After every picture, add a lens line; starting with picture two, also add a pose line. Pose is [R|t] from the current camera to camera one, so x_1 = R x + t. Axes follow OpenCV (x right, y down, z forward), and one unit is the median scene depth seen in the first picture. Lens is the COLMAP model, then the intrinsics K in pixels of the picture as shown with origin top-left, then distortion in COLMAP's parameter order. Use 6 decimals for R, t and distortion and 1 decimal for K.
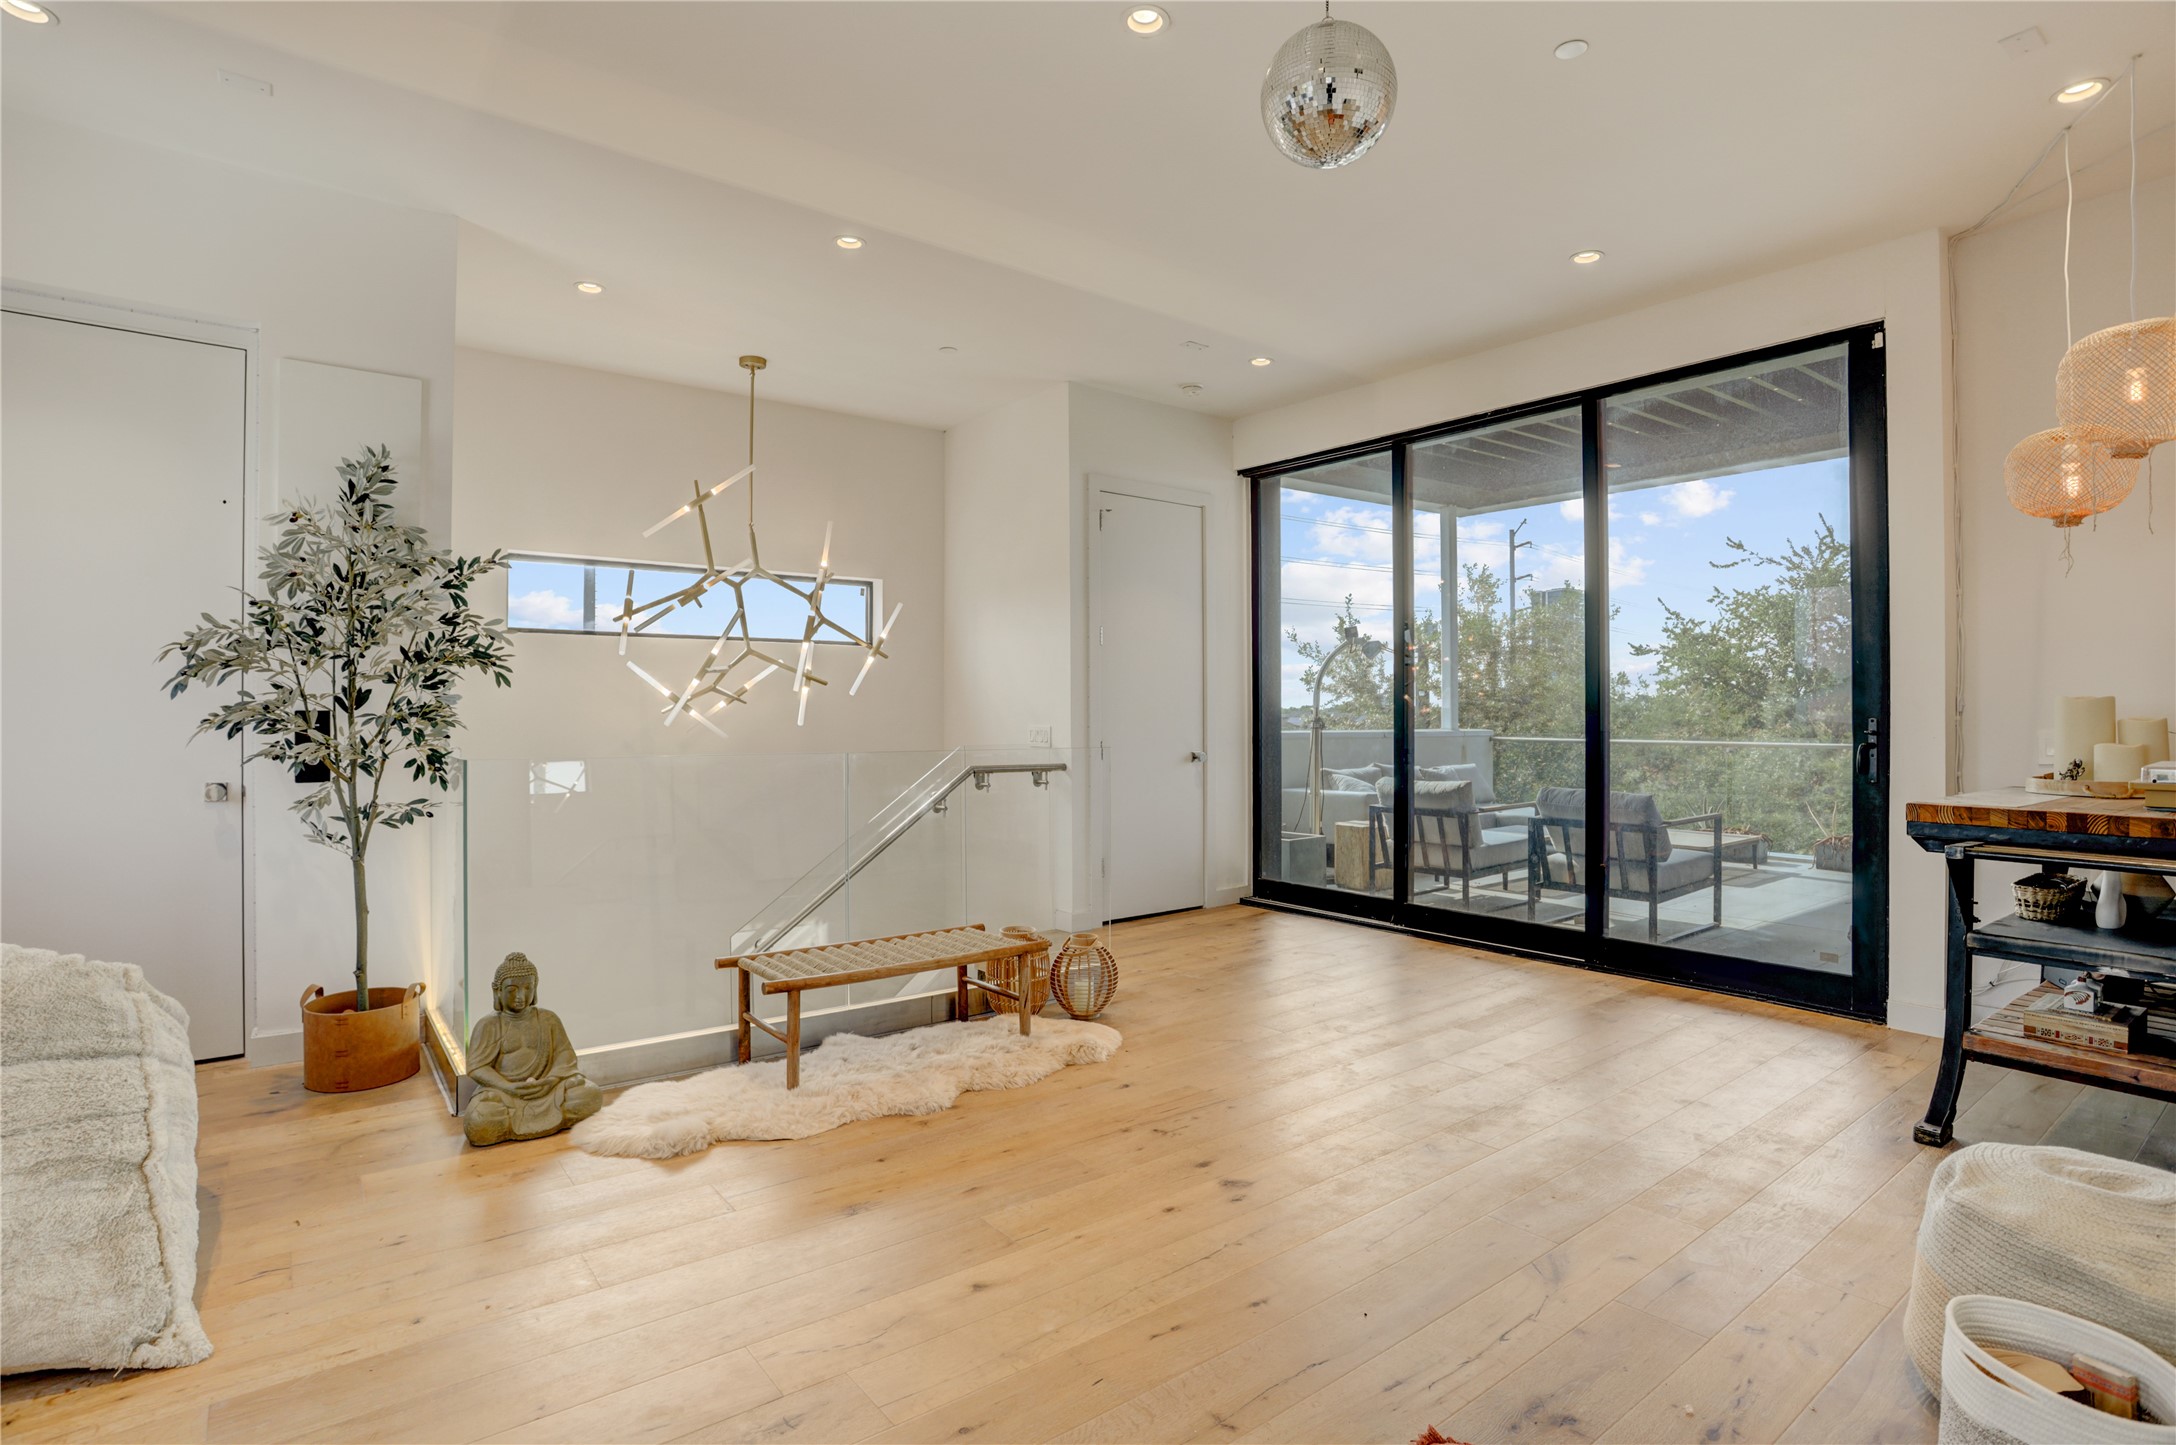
lens RADIAL K [[1072.8, 0, 1088.0], [0, 1072.8, 722.5], [0, 0, 1]] dist [-0.088645, 0.043321]
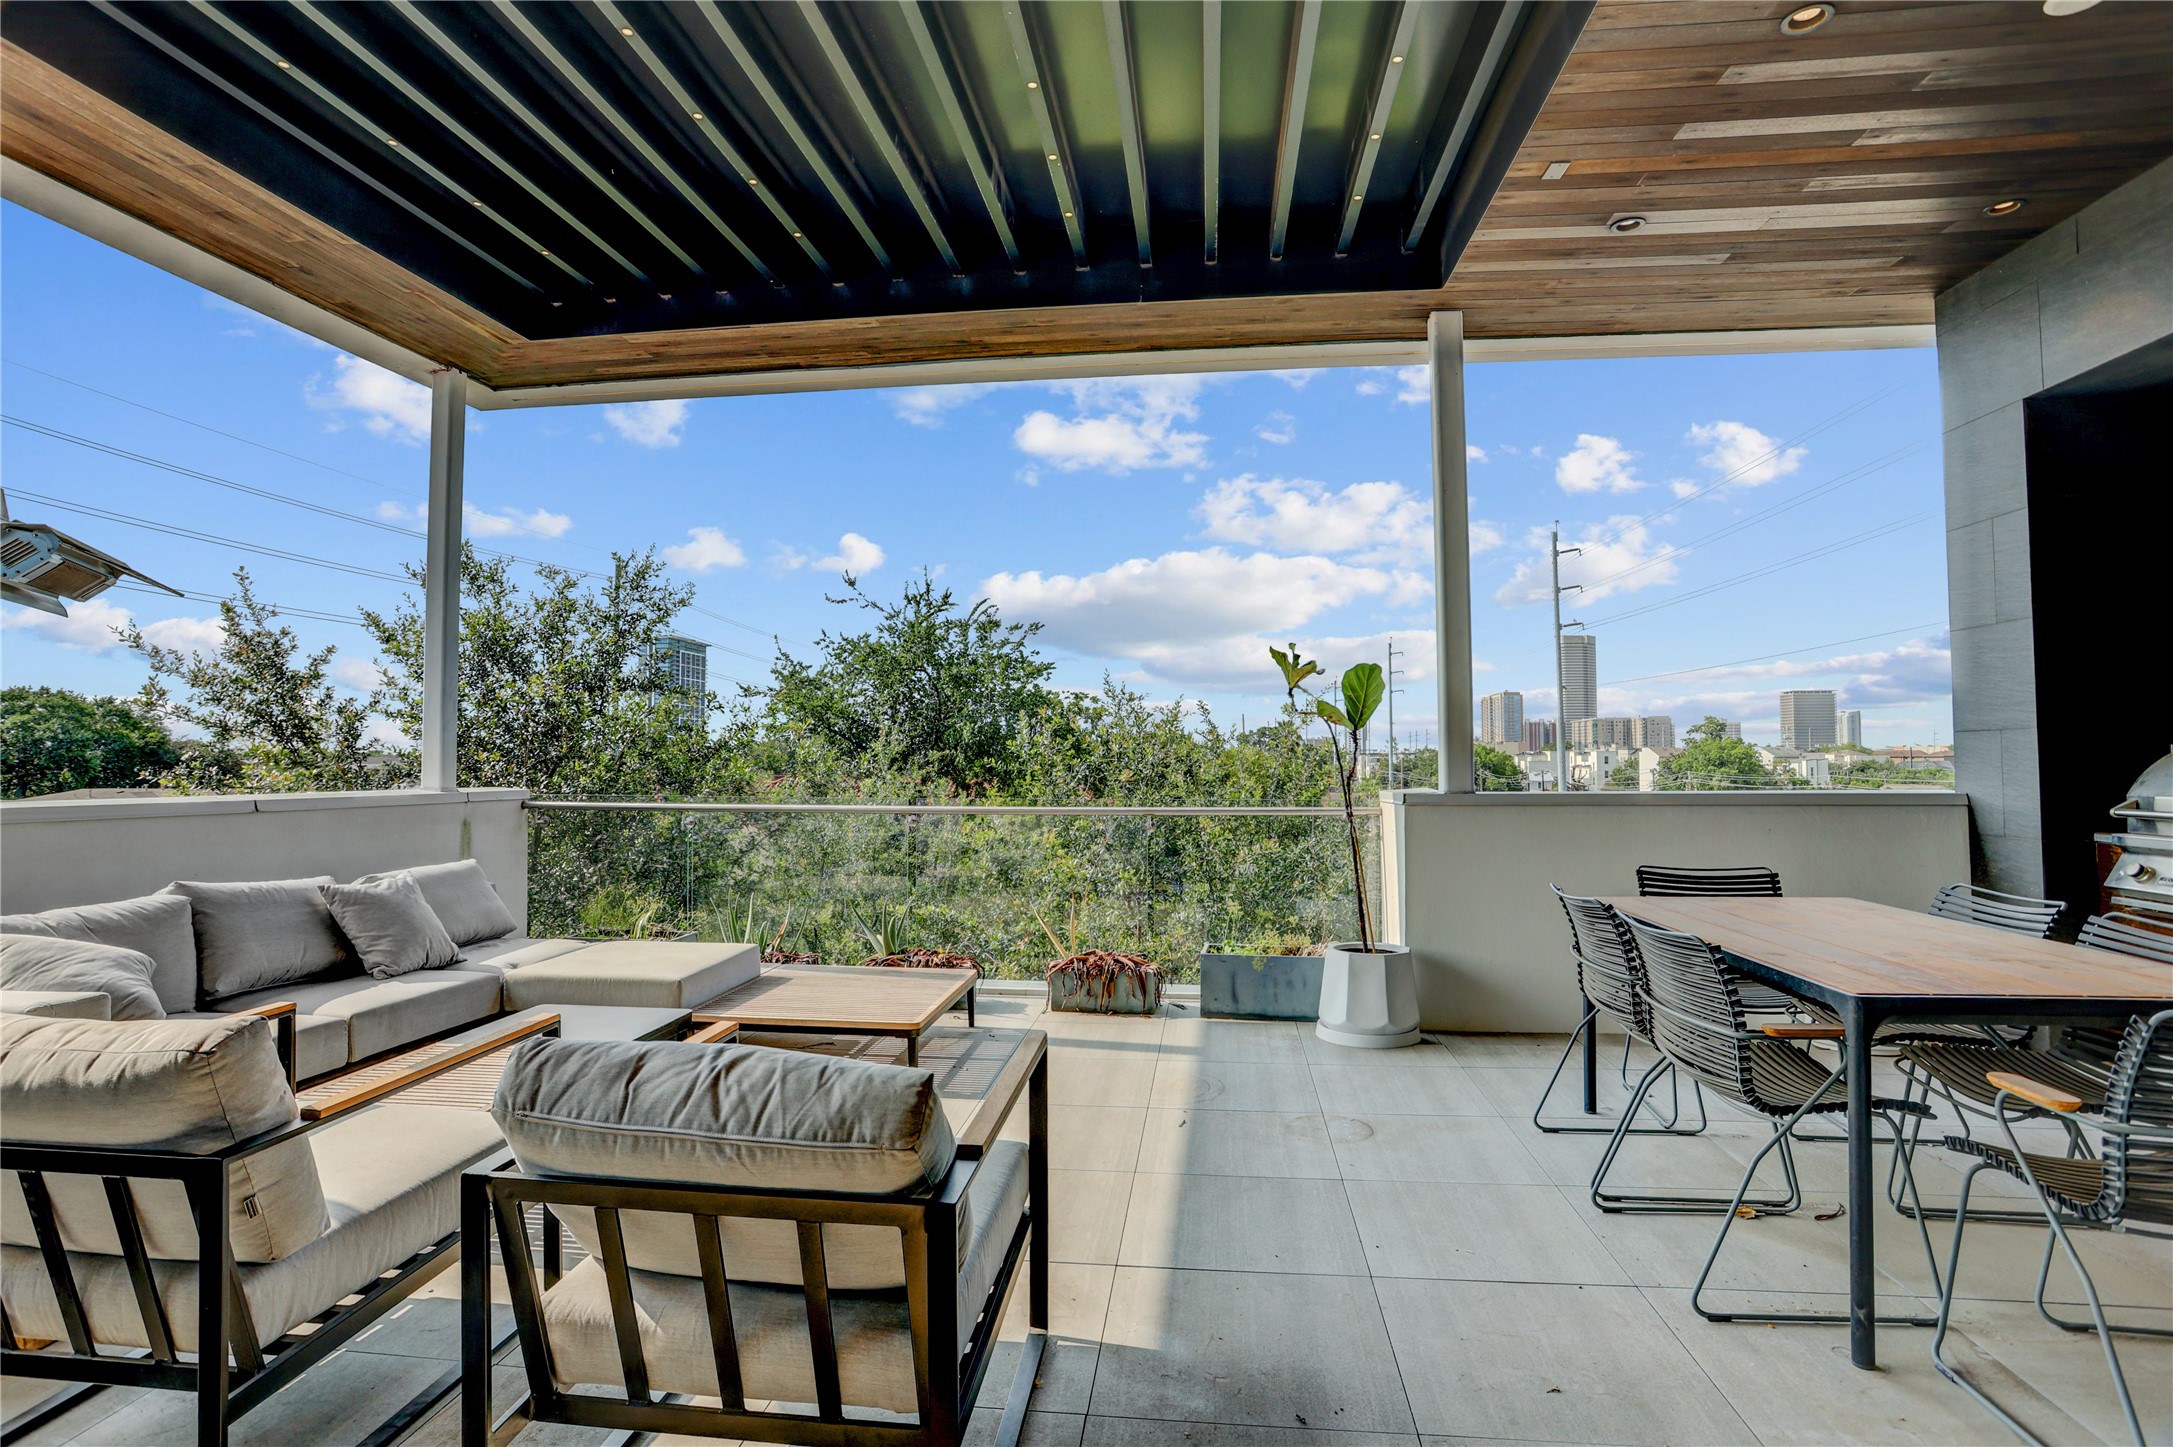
lens RADIAL K [[1071.3, 0, 1086.5], [0, 1071.3, 723.5], [0, 0, 1]] dist [-0.088645, 0.043321]
pose [[0.697240, 0.023712, 0.716445, 0.192139], [0.007254, 0.999168, -0.040129, -0.003117], [-0.716801, 0.033177, 0.696488, 0.402829]]
